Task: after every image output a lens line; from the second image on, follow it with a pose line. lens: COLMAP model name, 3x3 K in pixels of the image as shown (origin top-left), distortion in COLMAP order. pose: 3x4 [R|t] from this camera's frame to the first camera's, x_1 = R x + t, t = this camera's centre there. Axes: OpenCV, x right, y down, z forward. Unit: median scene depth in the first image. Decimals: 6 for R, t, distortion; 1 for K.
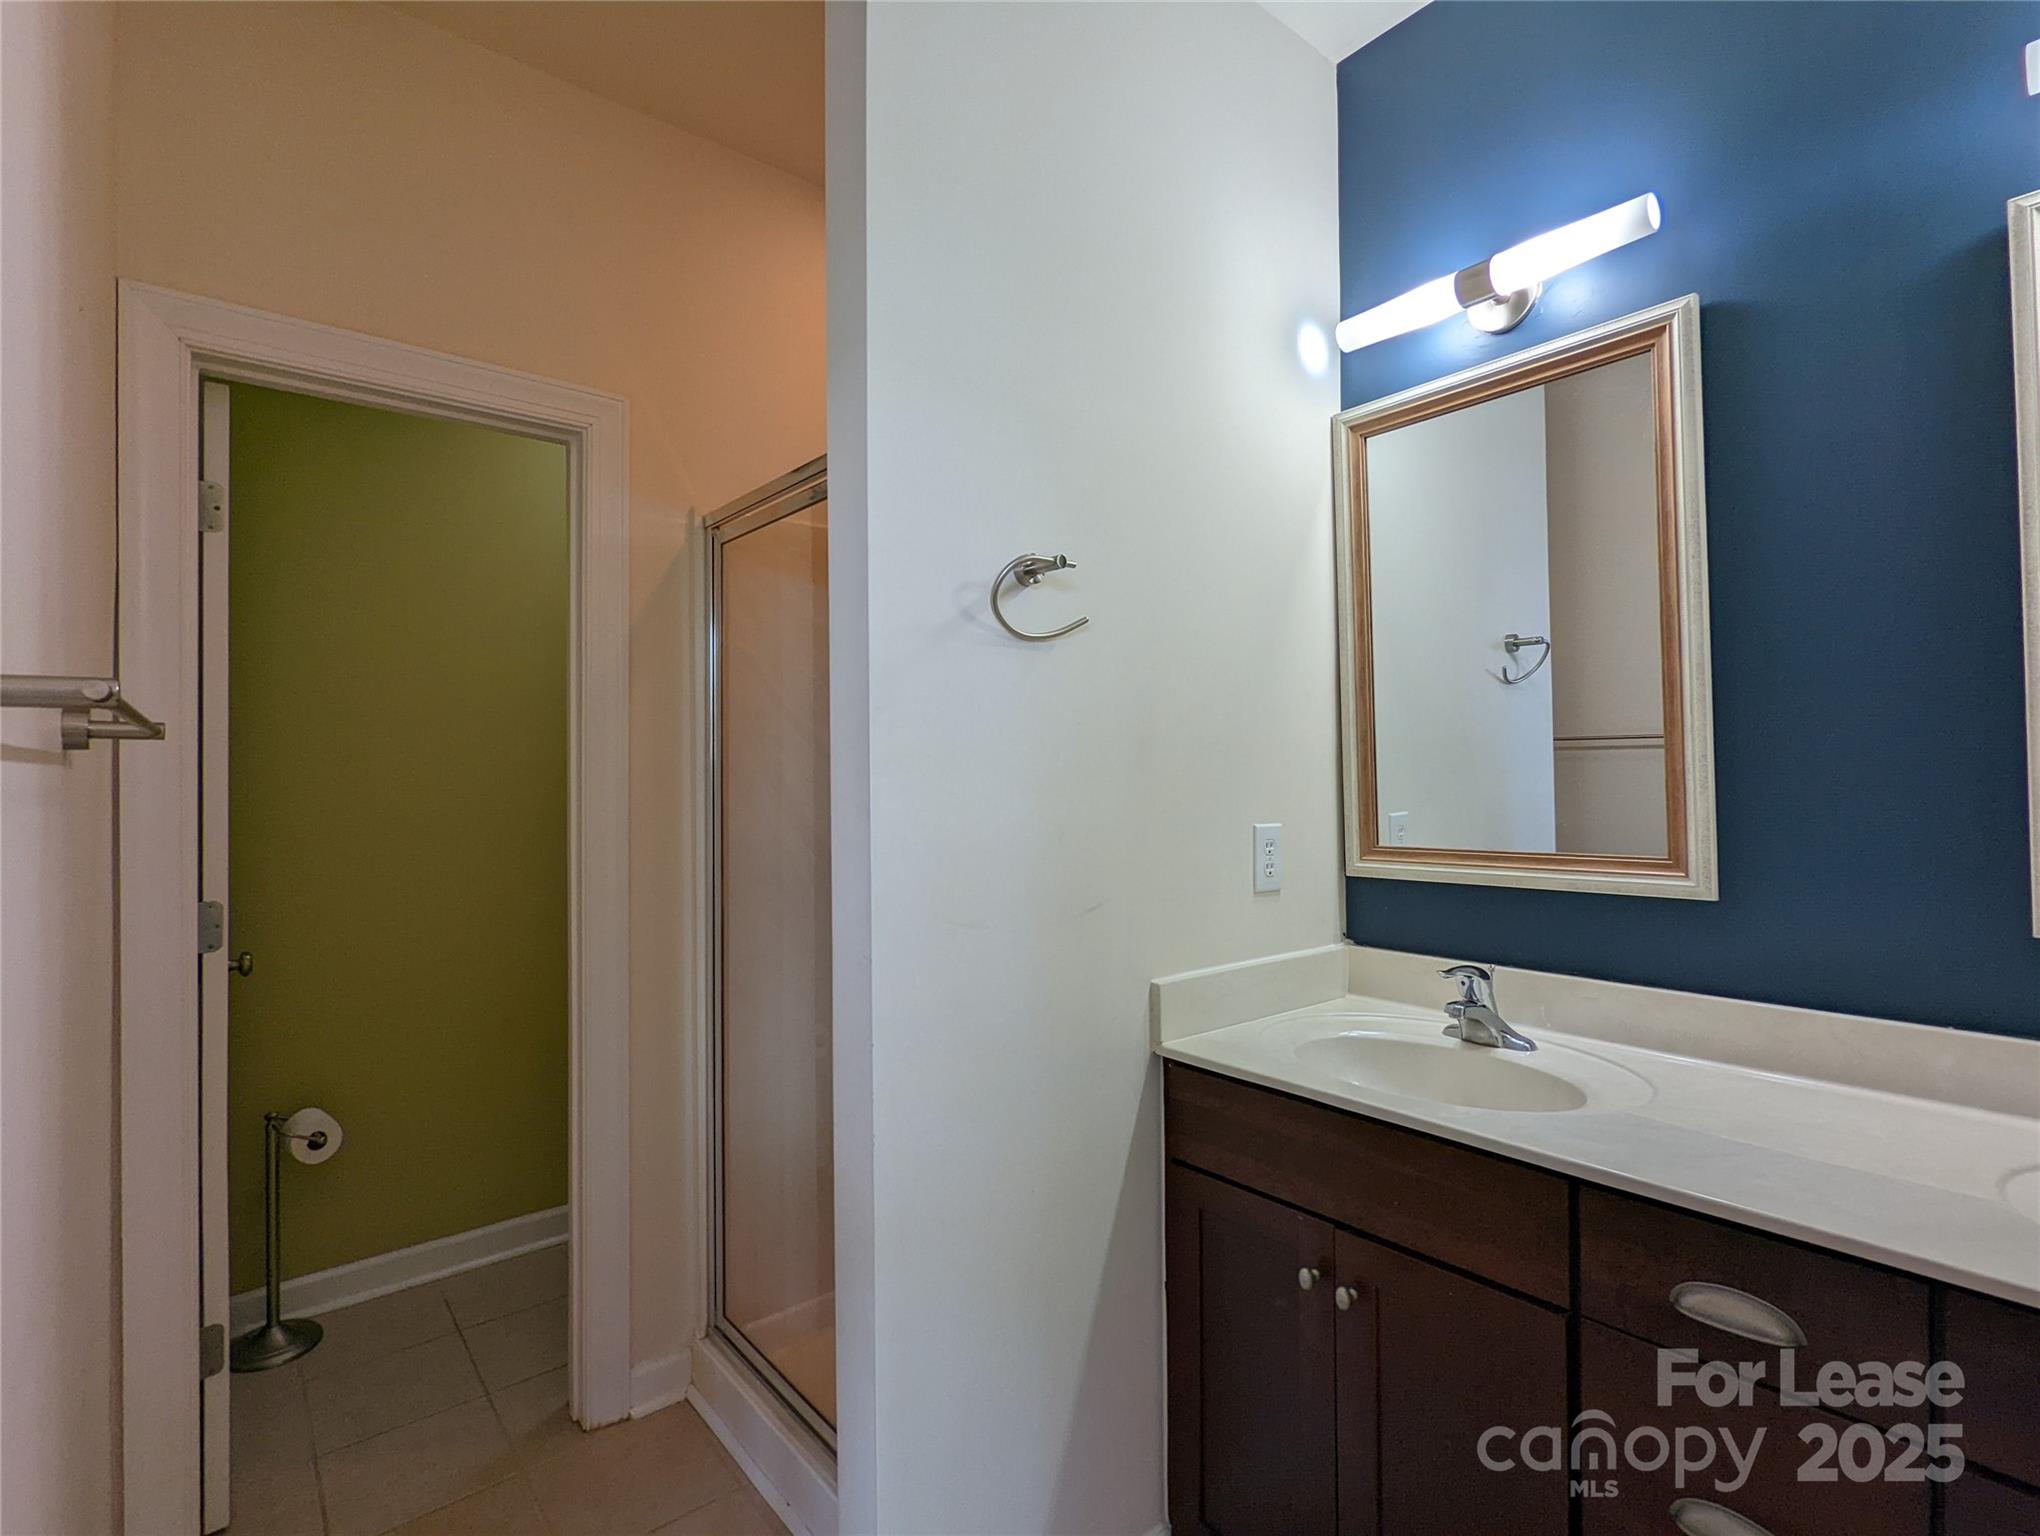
lens RADIAL K [[979.5, 0, 1013.3], [0, 979.5, 764.0], [0, 0, 1]] dist [-0.003234, -0.000327]
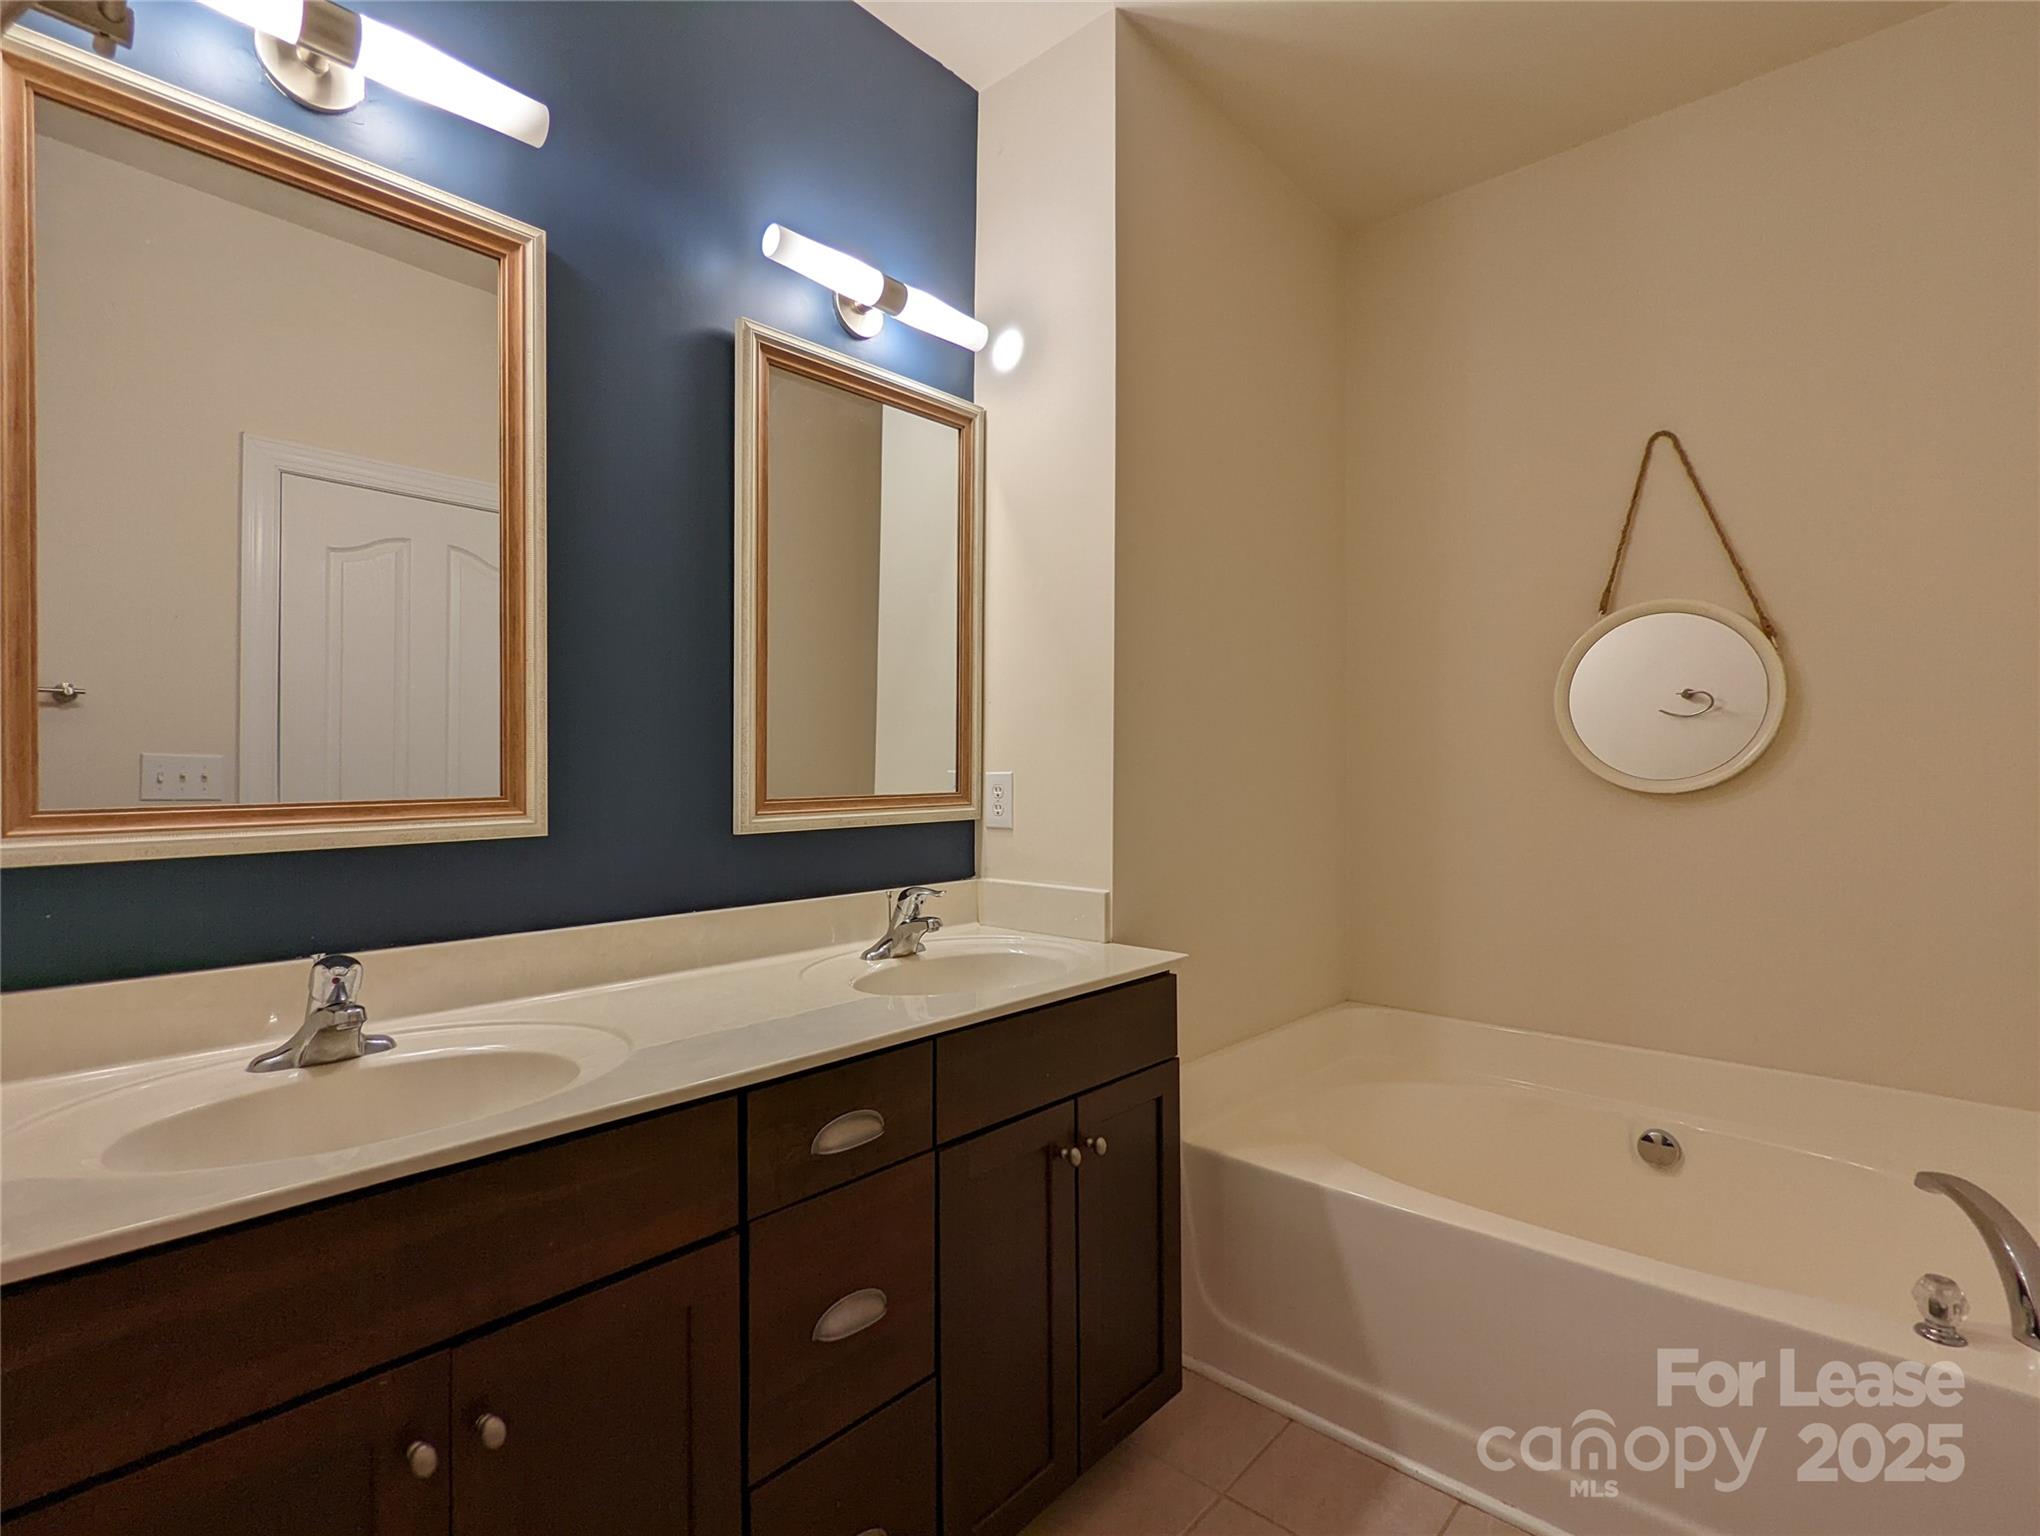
lens RADIAL K [[979.5, 0, 1013.3], [0, 979.5, 764.0], [0, 0, 1]] dist [-0.003234, -0.000327]
pose [[-0.146794, 0.013019, 0.989081, -0.355761], [-0.010556, 0.999836, -0.014728, 0.074465], [-0.989111, -0.012603, -0.146633, 0.661131]]
